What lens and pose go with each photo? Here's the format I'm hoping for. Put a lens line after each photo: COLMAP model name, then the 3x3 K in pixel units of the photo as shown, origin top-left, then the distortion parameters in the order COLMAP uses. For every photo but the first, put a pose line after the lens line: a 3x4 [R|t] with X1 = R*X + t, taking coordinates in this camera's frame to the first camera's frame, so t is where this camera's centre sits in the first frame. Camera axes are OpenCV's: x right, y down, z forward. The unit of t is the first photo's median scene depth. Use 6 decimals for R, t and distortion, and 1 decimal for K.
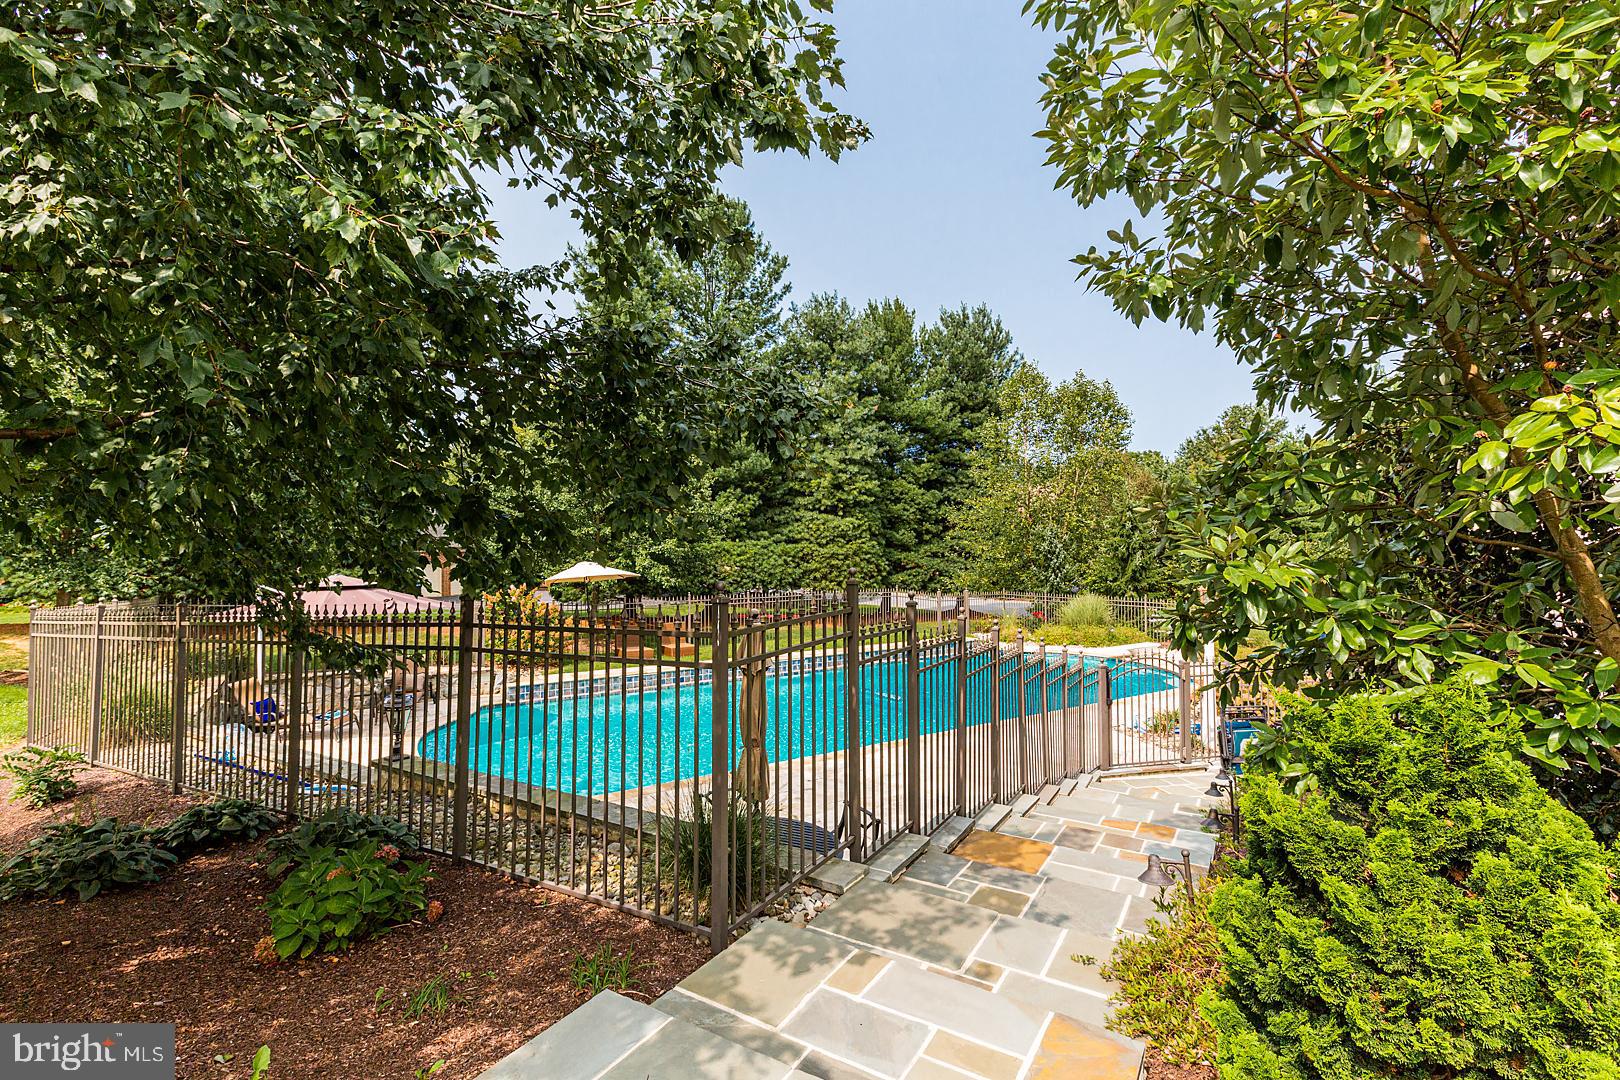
lens RADIAL K [[714.9, 0, 810.0], [0, 714.9, 540.0], [0, 0, 1]] dist [-0.001357, 0.000521]
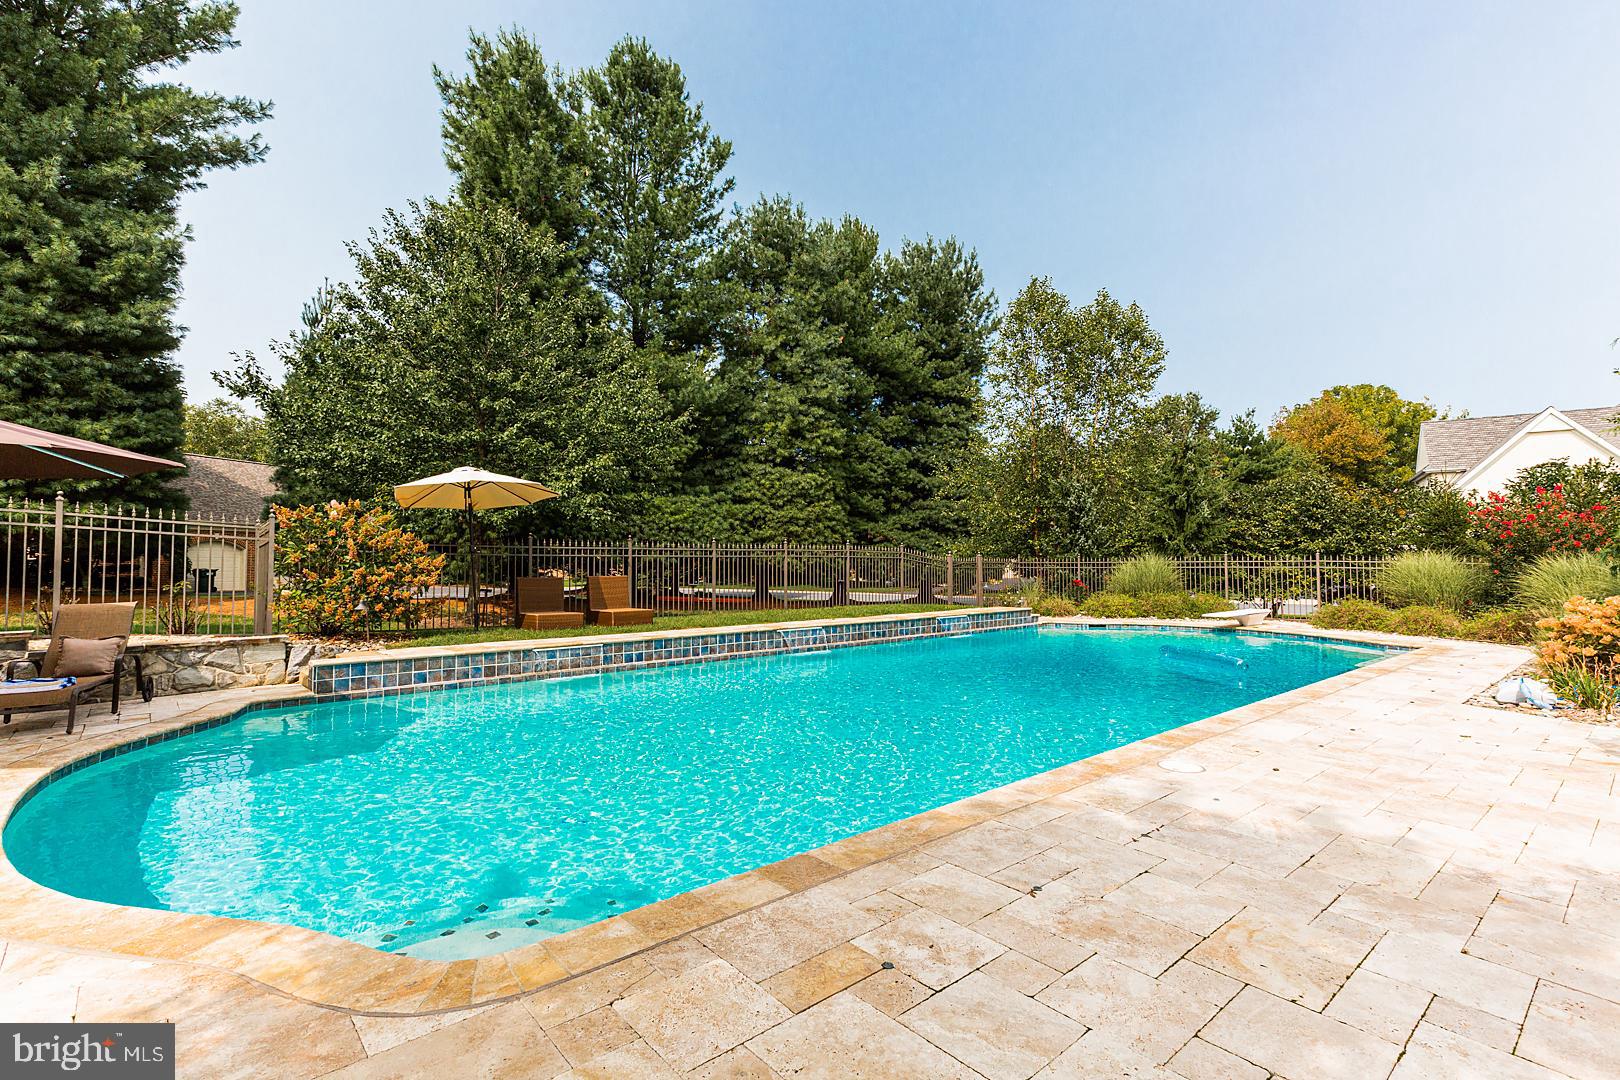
lens RADIAL K [[764.5, 0, 810.0], [0, 764.5, 540.0], [0, 0, 1]] dist [0.010362, -0.000735]
pose [[0.988993, 0.008475, 0.147720, -0.068619], [-0.006370, 0.999871, -0.014716, 0.053769], [-0.147826, 0.013613, 0.988920, 0.164125]]
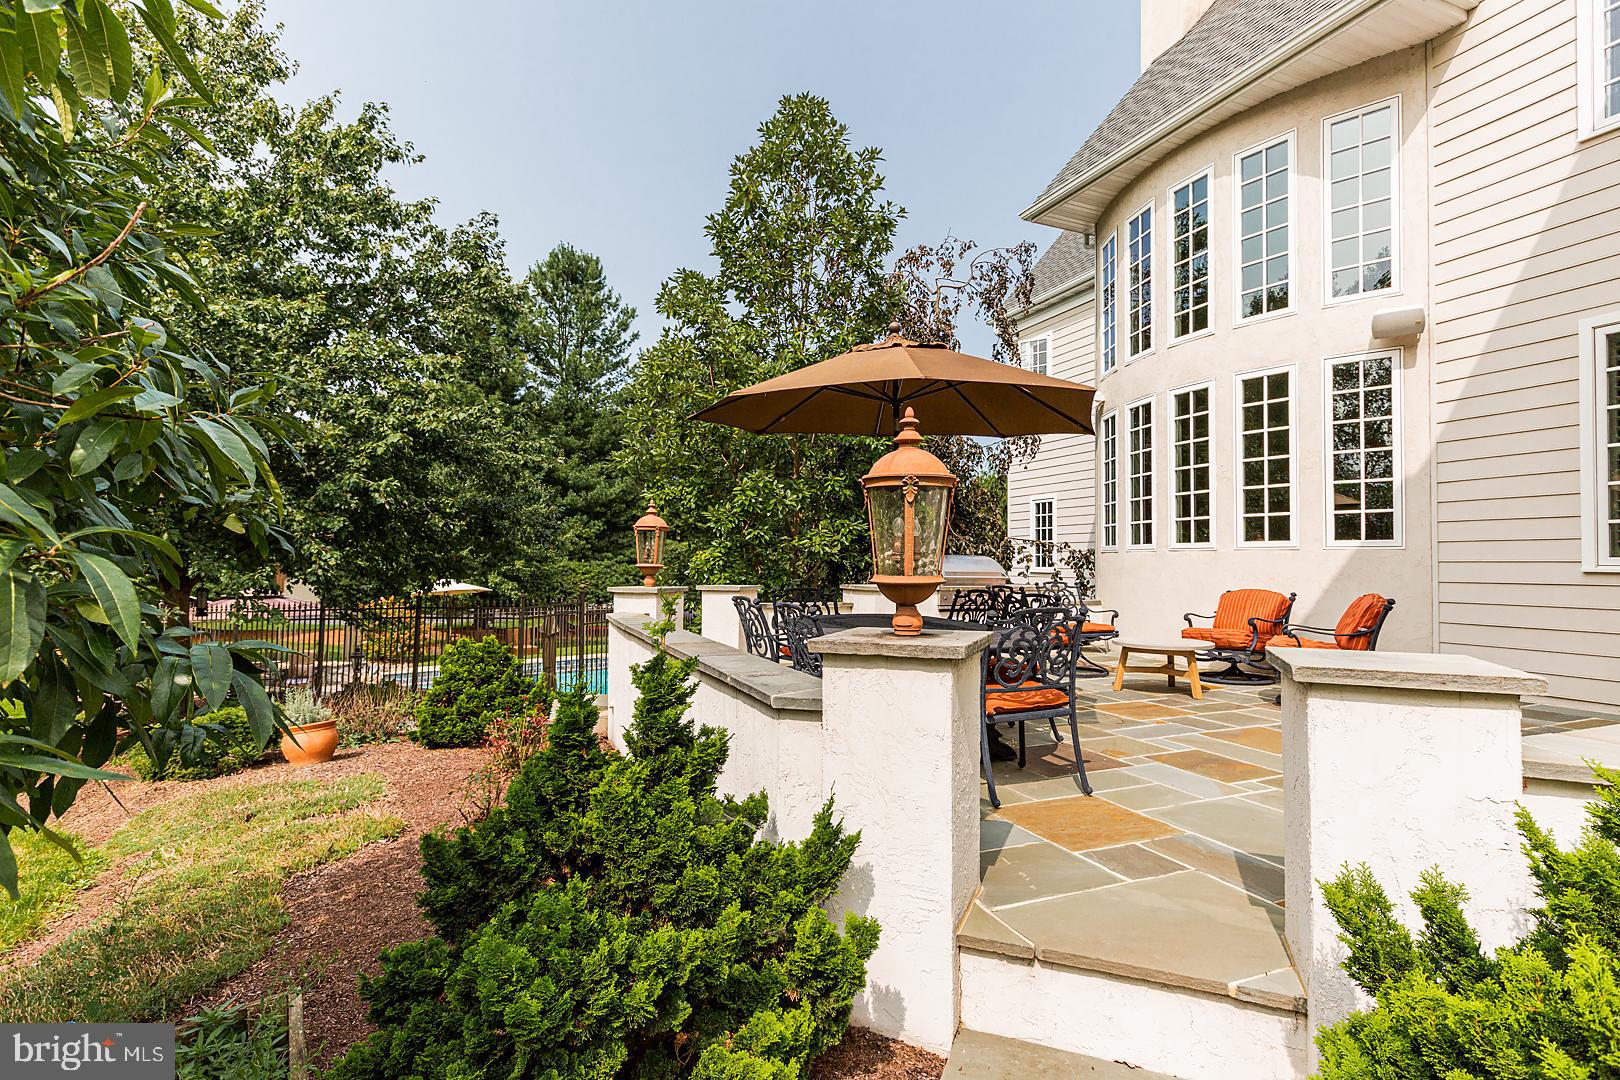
lens RADIAL K [[785.6, 0, 810.0], [0, 785.6, 540.0], [0, 0, 1]] dist [0.013950, 0.000040]
pose [[0.988755, 0.016232, 0.148664, 0.063001], [-0.013094, 0.999671, -0.022060, -0.008708], [-0.148973, 0.019866, 0.988642, -0.266094]]
